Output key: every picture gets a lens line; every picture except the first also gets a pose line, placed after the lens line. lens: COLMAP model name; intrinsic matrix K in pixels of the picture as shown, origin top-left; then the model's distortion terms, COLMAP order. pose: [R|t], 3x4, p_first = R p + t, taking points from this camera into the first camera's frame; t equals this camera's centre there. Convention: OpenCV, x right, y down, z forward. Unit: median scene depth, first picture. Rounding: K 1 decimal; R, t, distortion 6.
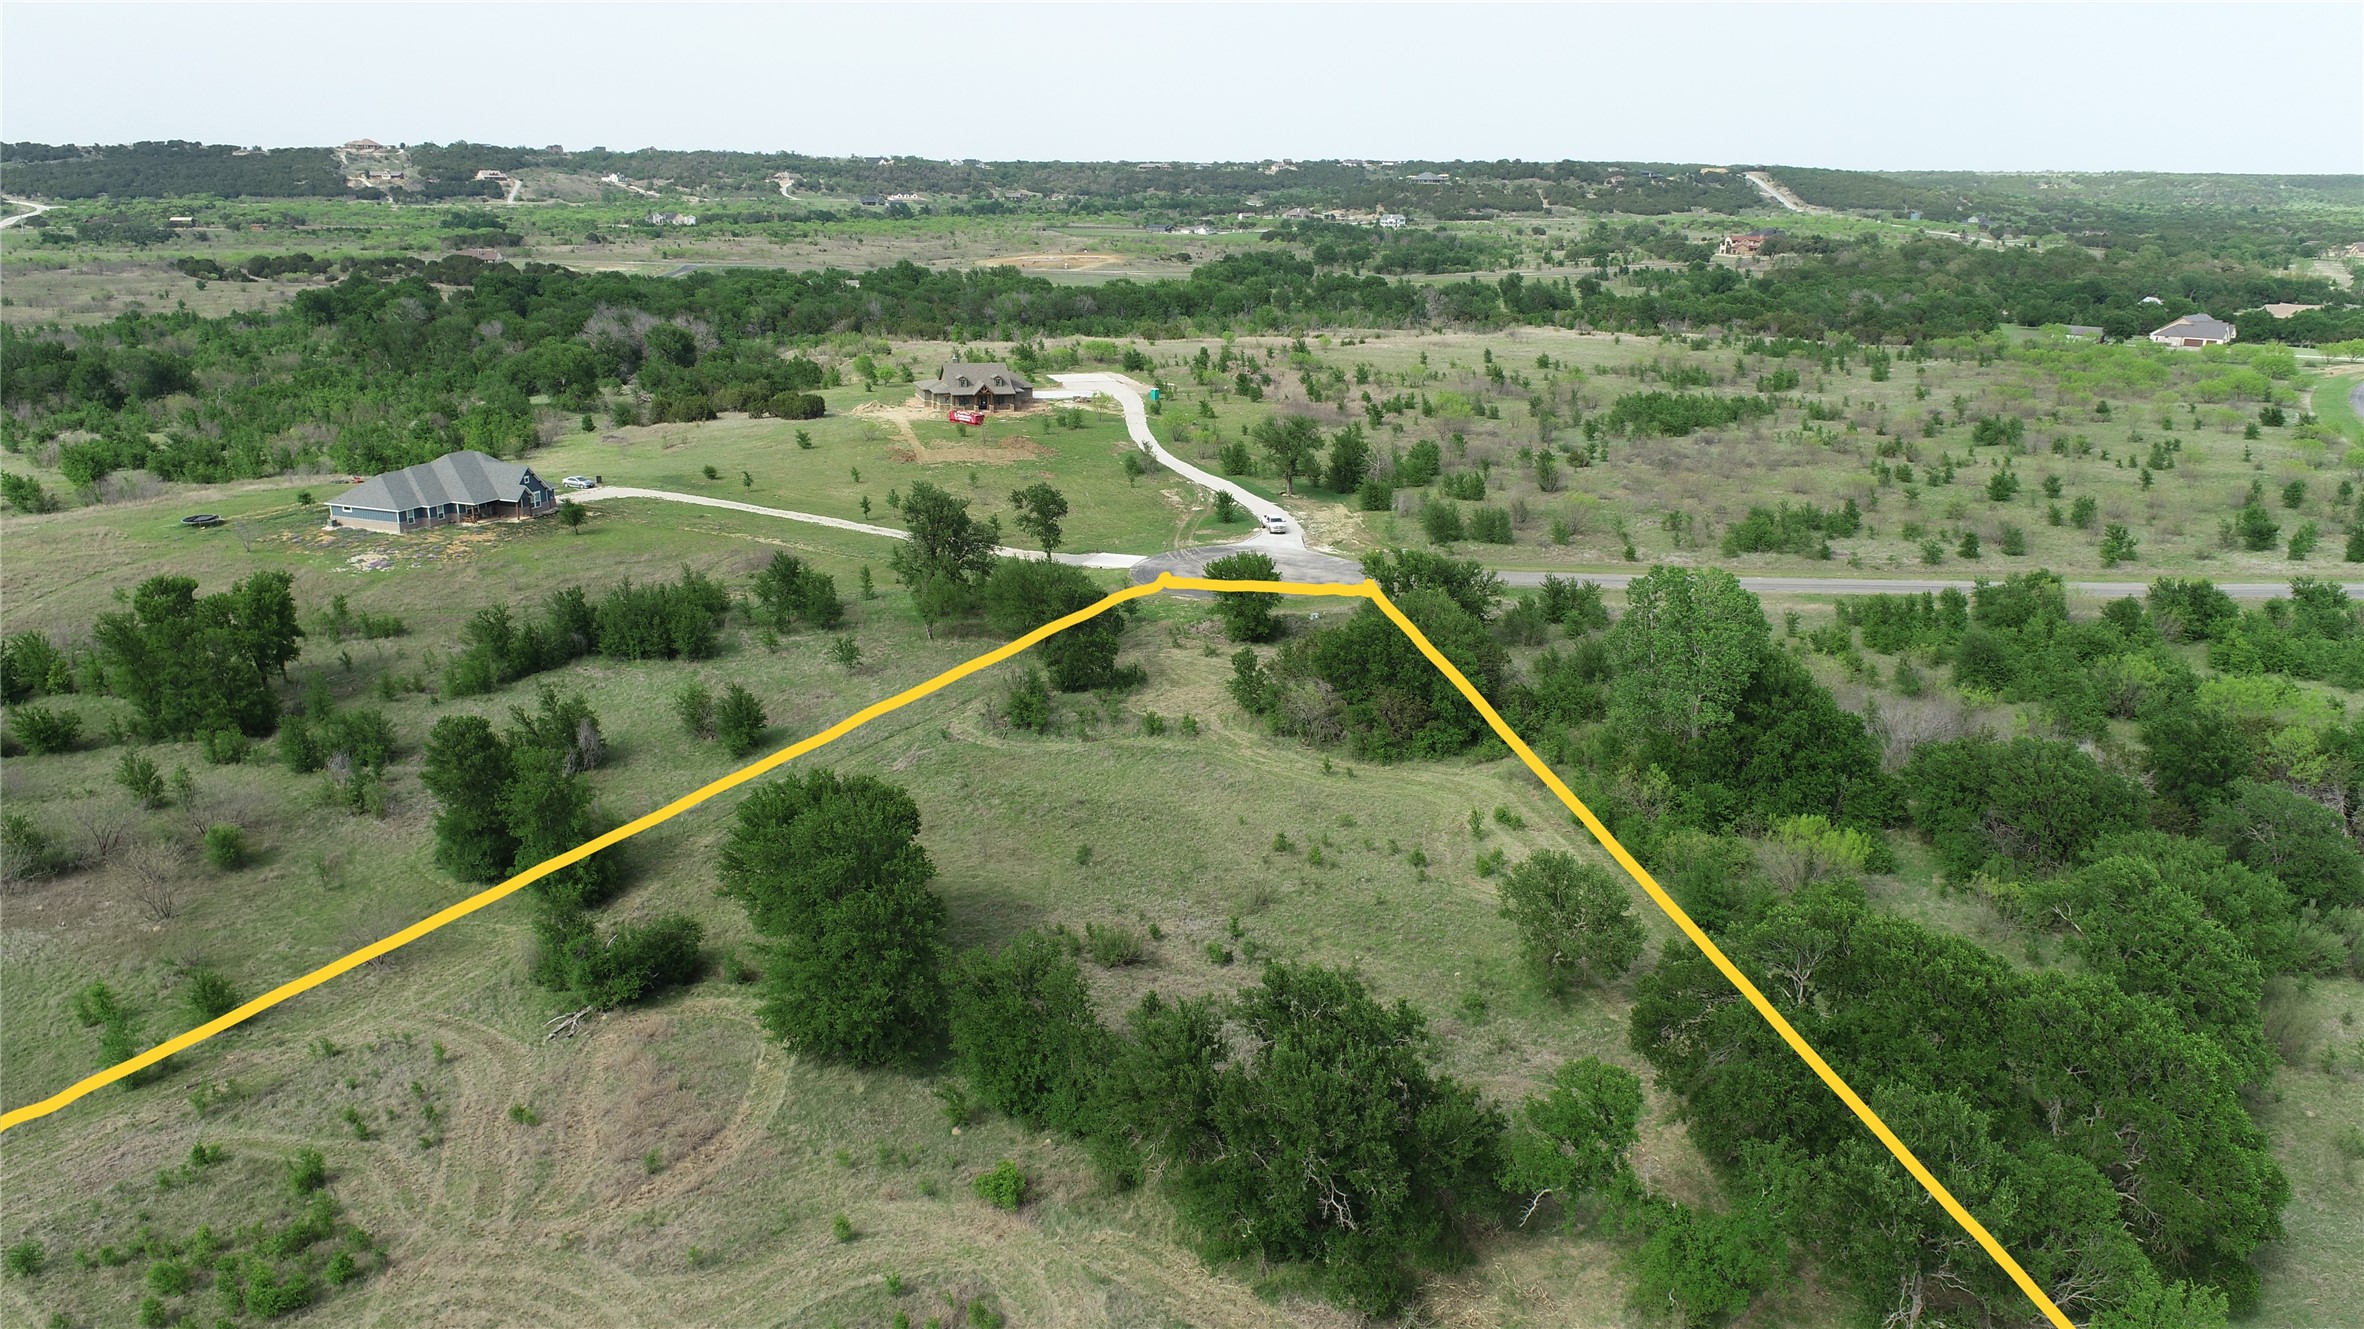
lens RADIAL K [[1604.1, 0, 1182.0], [0, 1604.1, 664.5], [0, 0, 1]] dist [-0.005663, 0.004659]
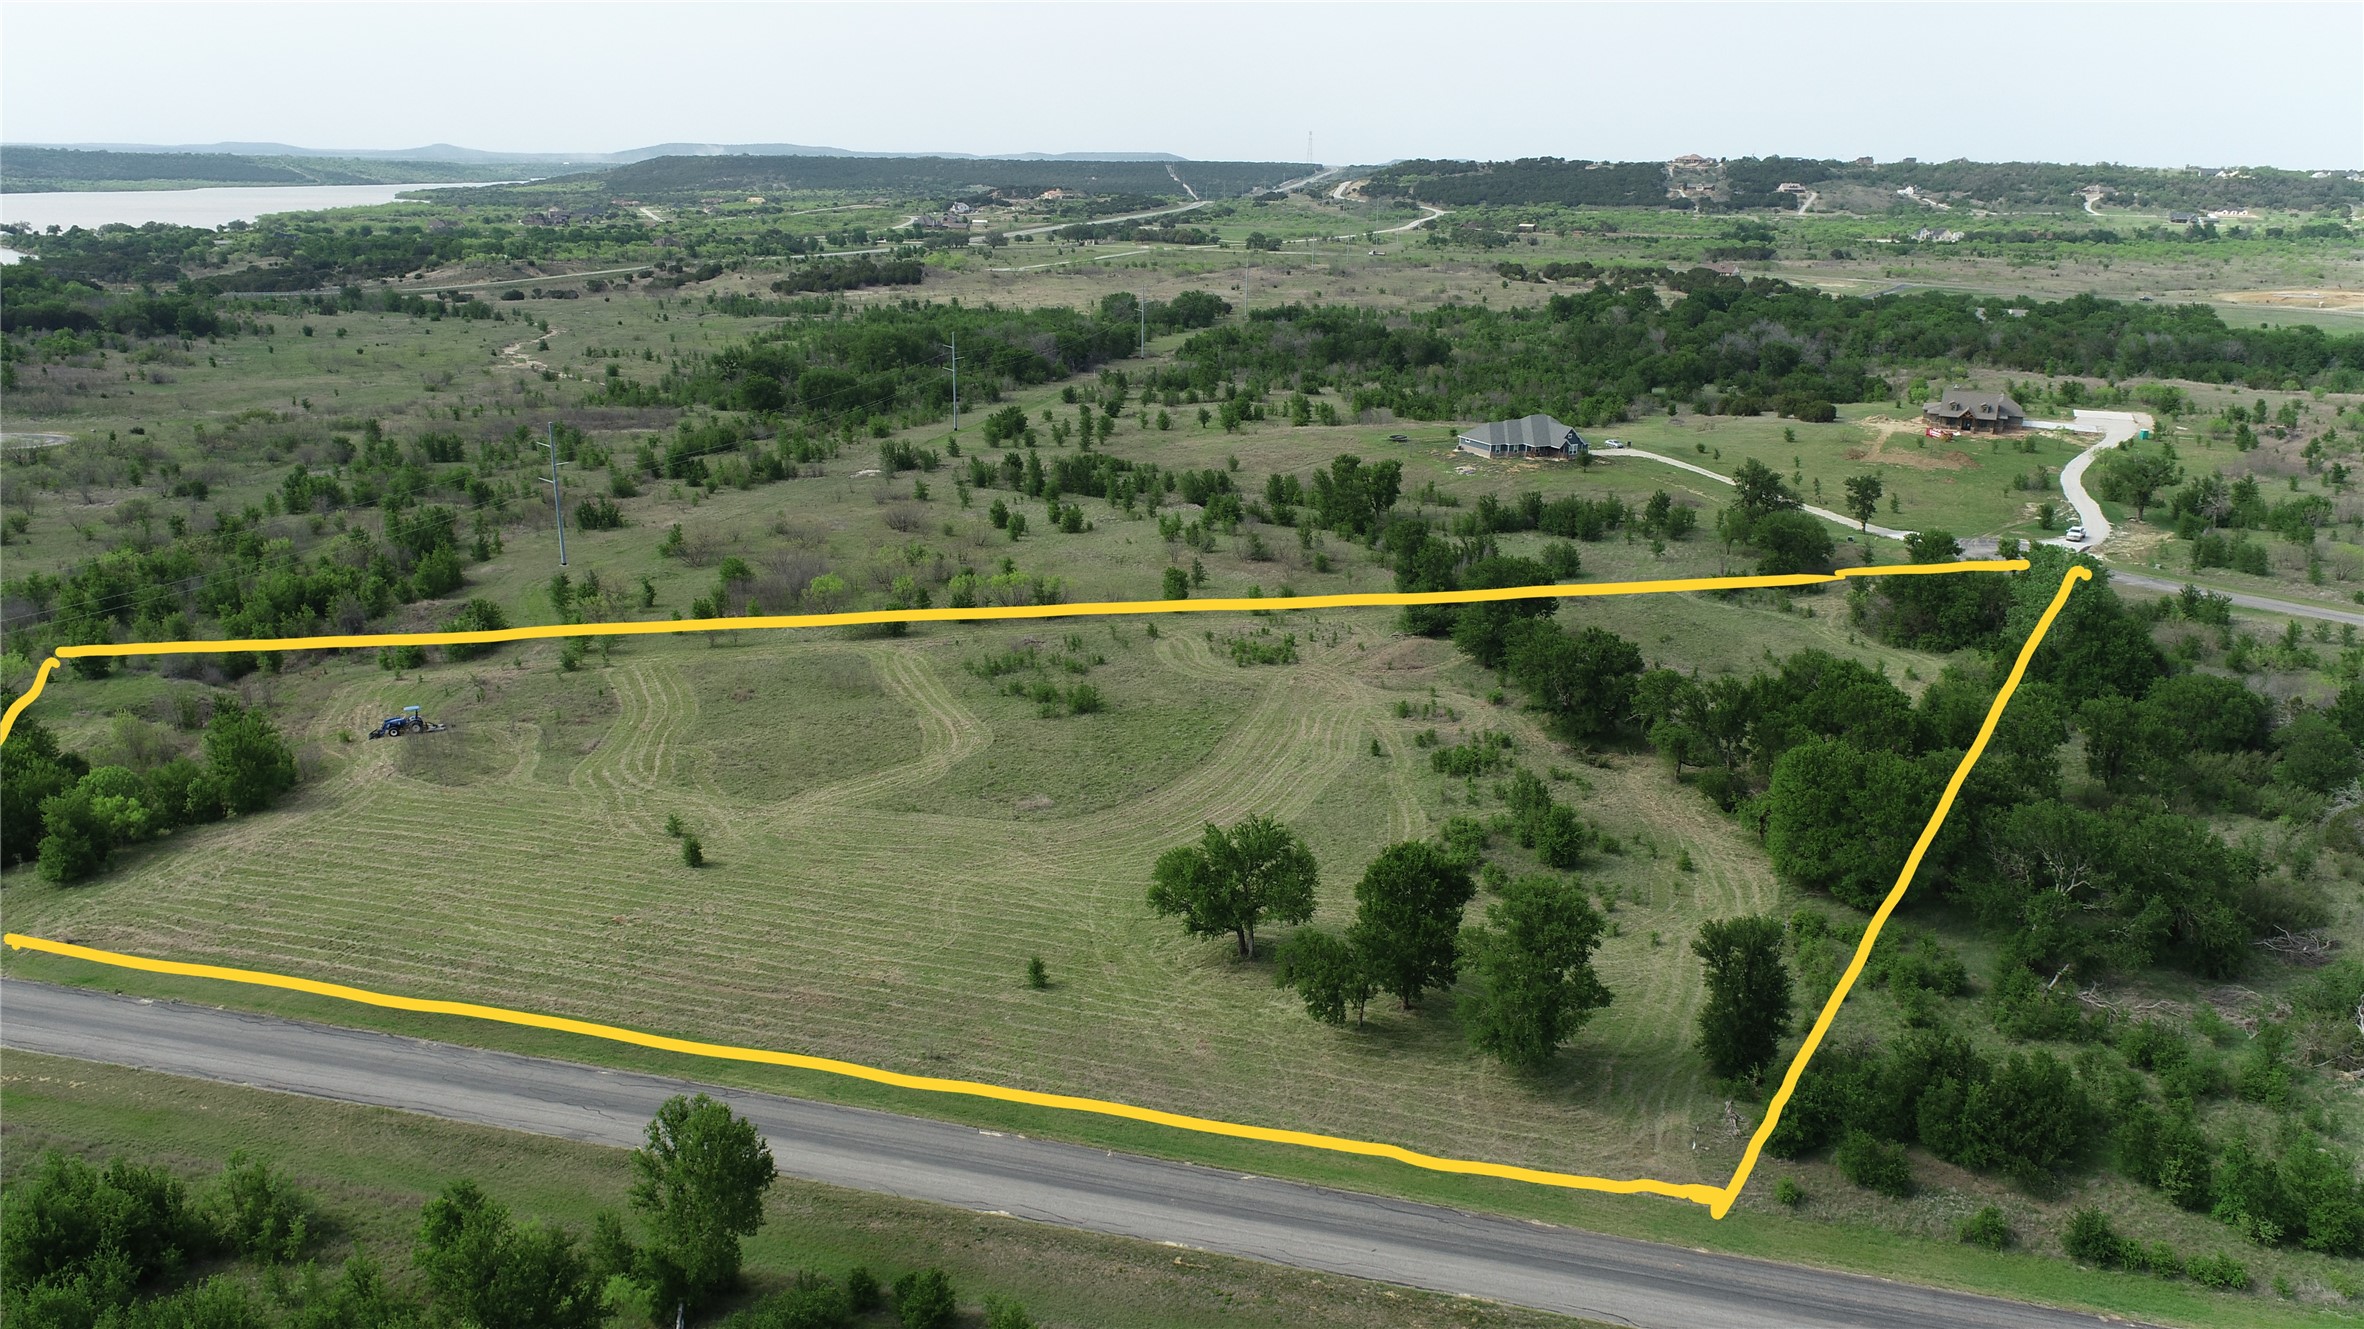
lens RADIAL K [[1604.1, 0, 1182.0], [0, 1604.1, 664.5], [0, 0, 1]] dist [-0.005663, 0.004659]
pose [[0.720015, 0.203859, -0.663340, 0.078546], [-0.202910, 0.975950, 0.079685, 0.010903], [0.663631, 0.077224, 0.744064, -0.080367]]
